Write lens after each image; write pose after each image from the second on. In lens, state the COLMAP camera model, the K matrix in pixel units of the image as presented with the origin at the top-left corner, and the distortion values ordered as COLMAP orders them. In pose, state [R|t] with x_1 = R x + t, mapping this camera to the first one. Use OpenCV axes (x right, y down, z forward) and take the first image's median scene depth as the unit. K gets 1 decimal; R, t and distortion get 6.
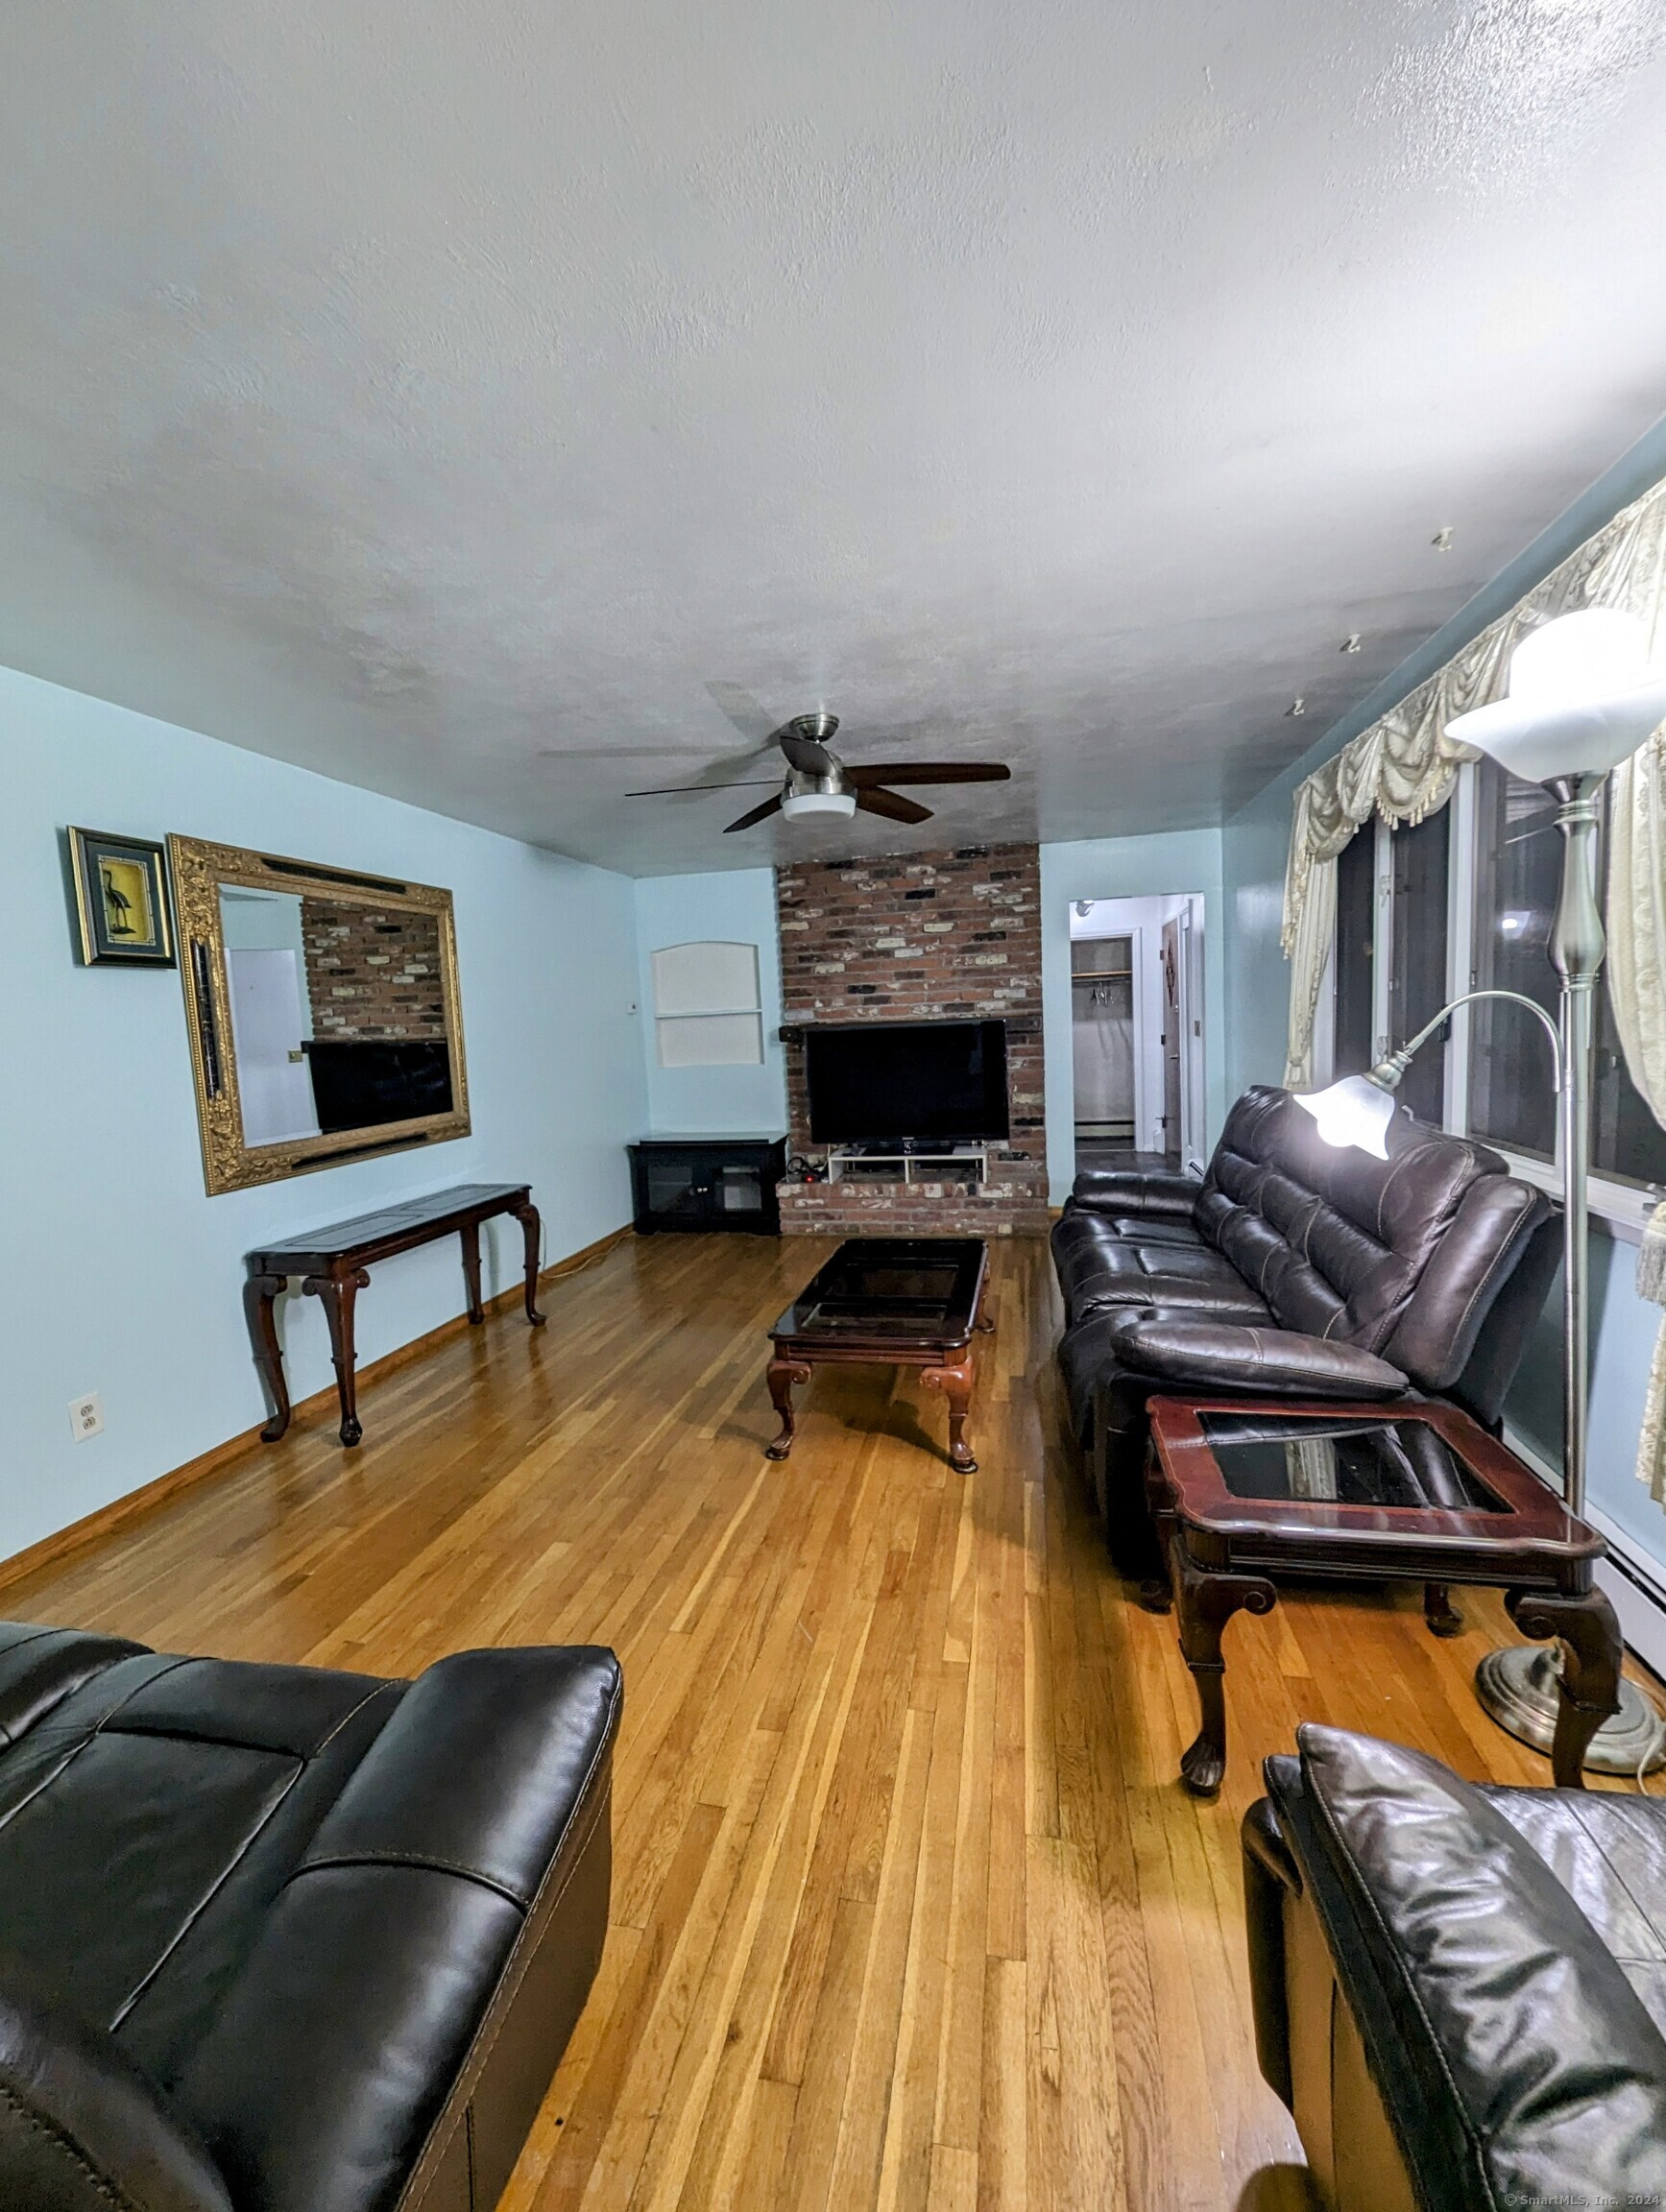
lens RADIAL K [[917.0, 0, 833.0], [0, 917.0, 1106.0], [0, 0, 1]] dist [0.000436, 0.000218]
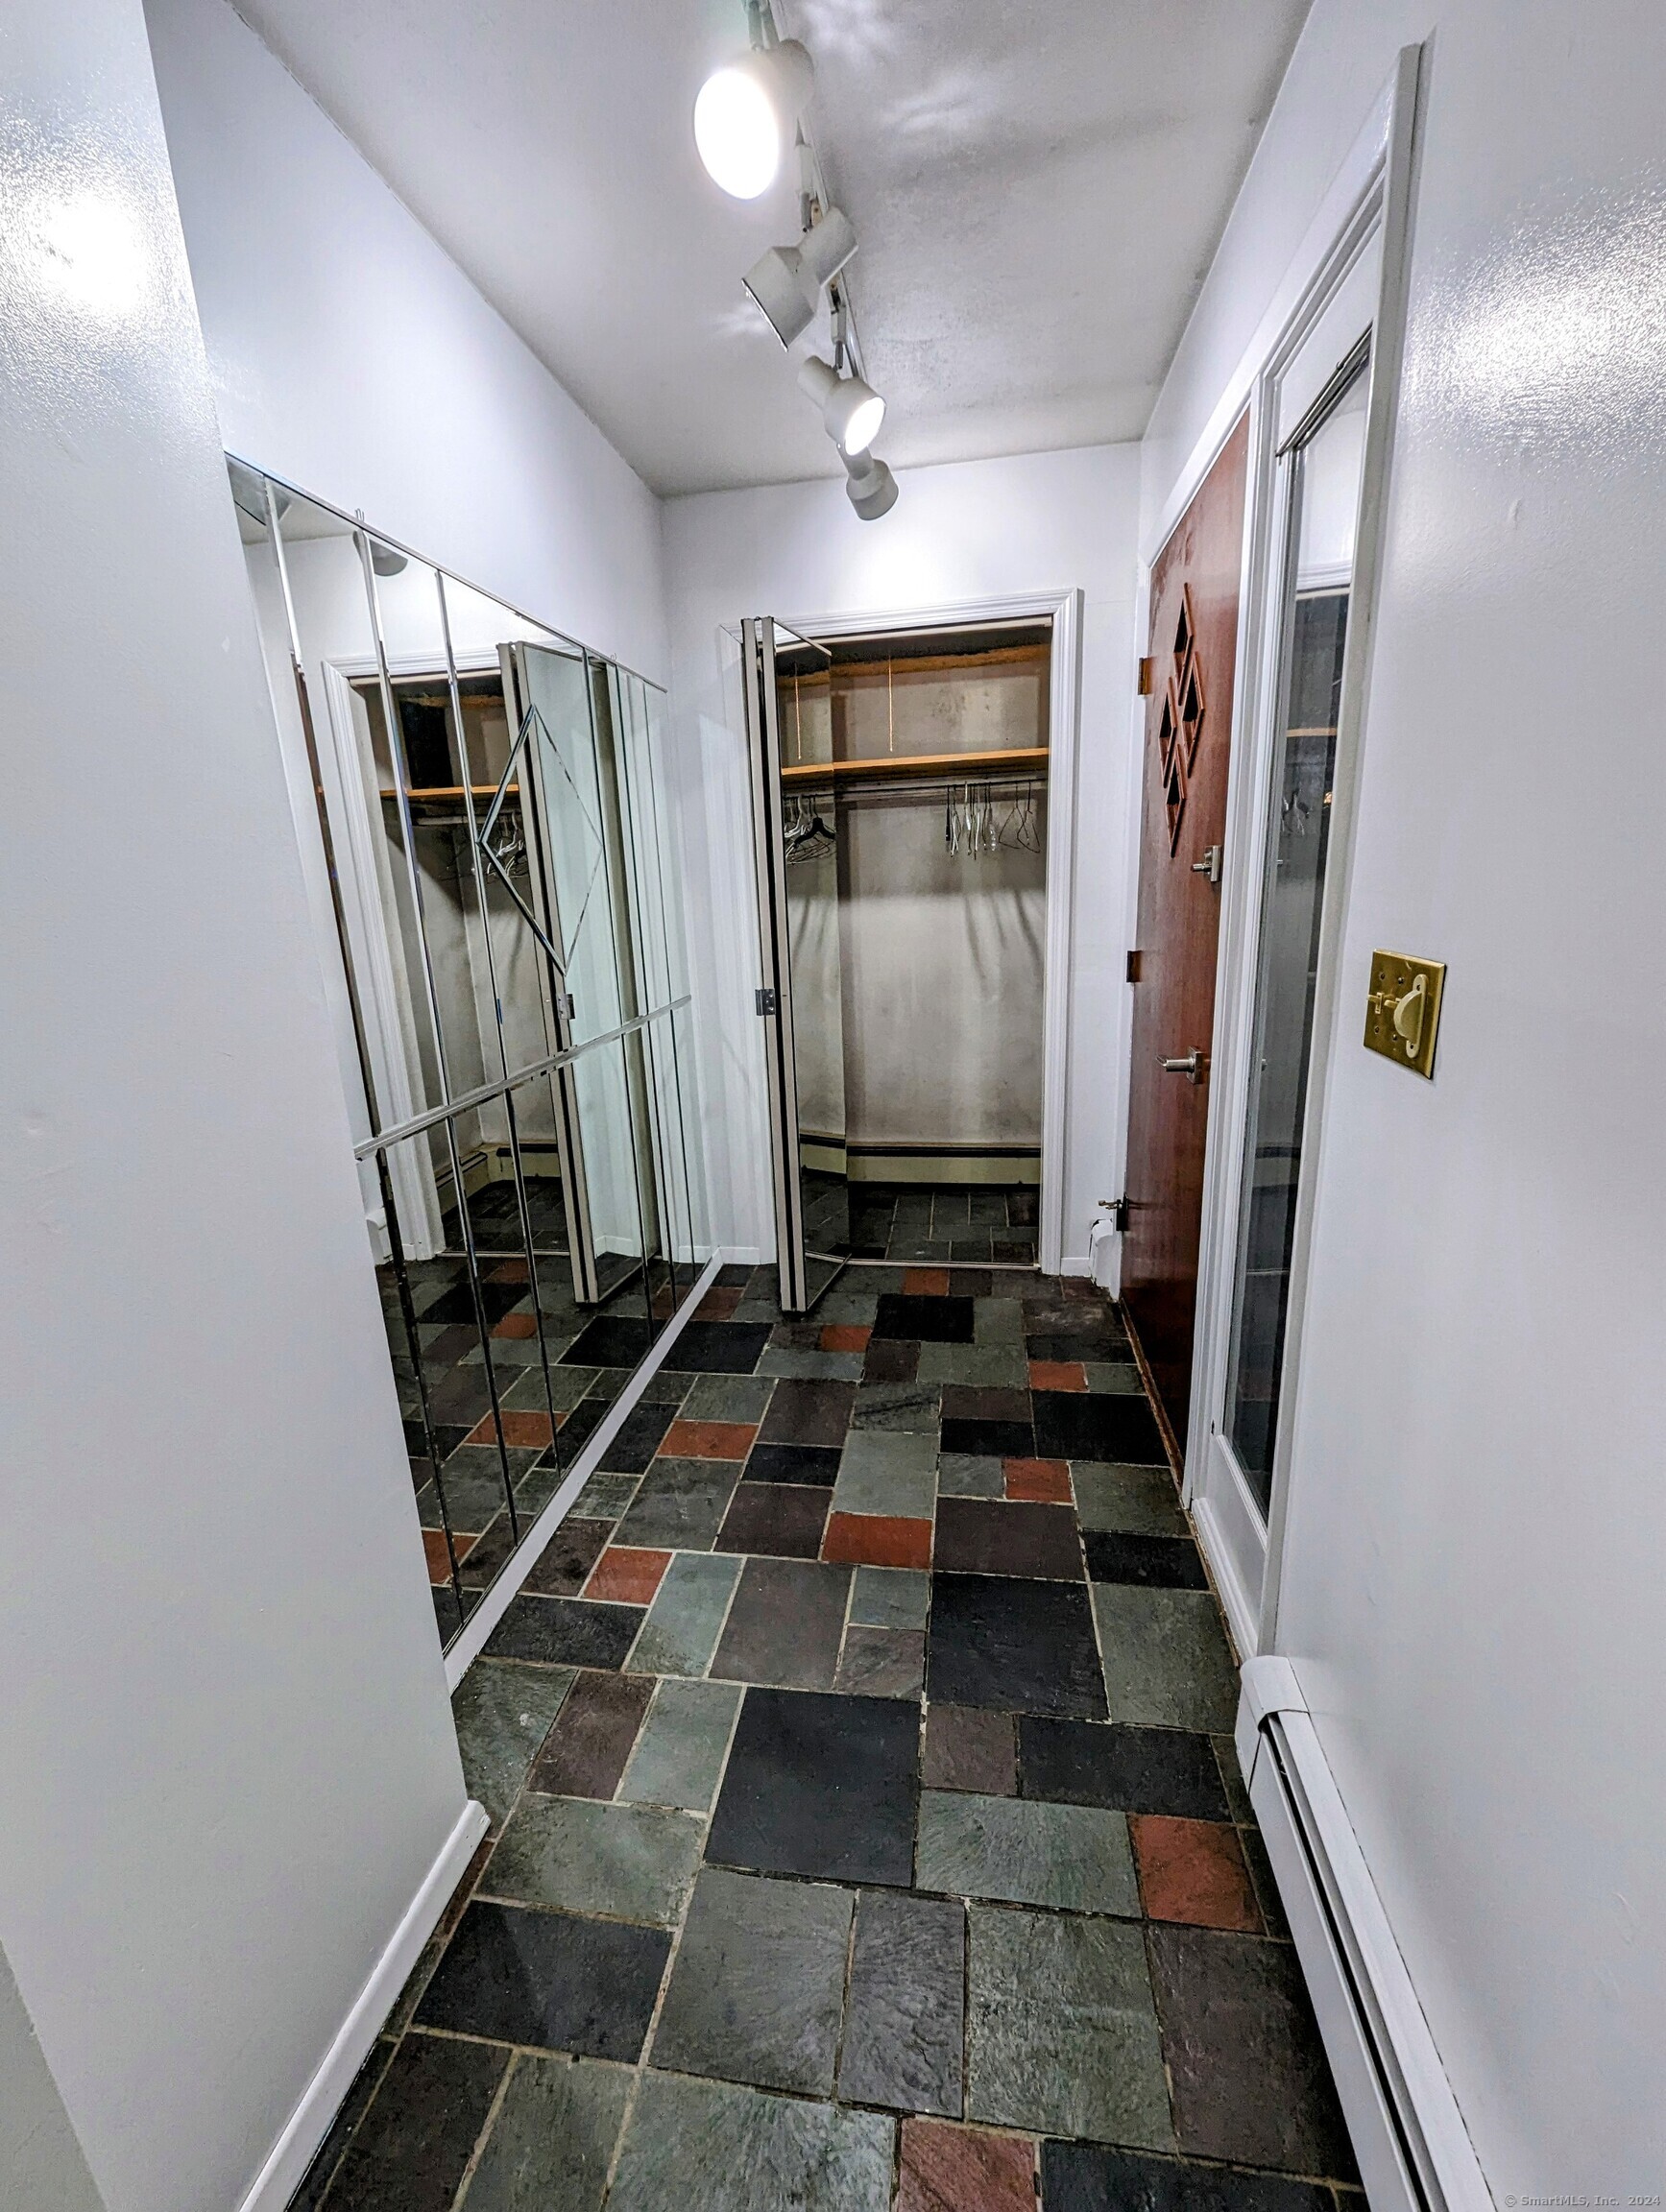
lens RADIAL K [[917.0, 0, 833.0], [0, 917.0, 1106.0], [0, 0, 1]] dist [0.000436, 0.000218]
pose [[0.998764, -0.007140, 0.049195, 0.227015], [-0.000535, 0.988029, 0.154267, -0.068717], [-0.049707, -0.154102, 0.986804, 0.646359]]
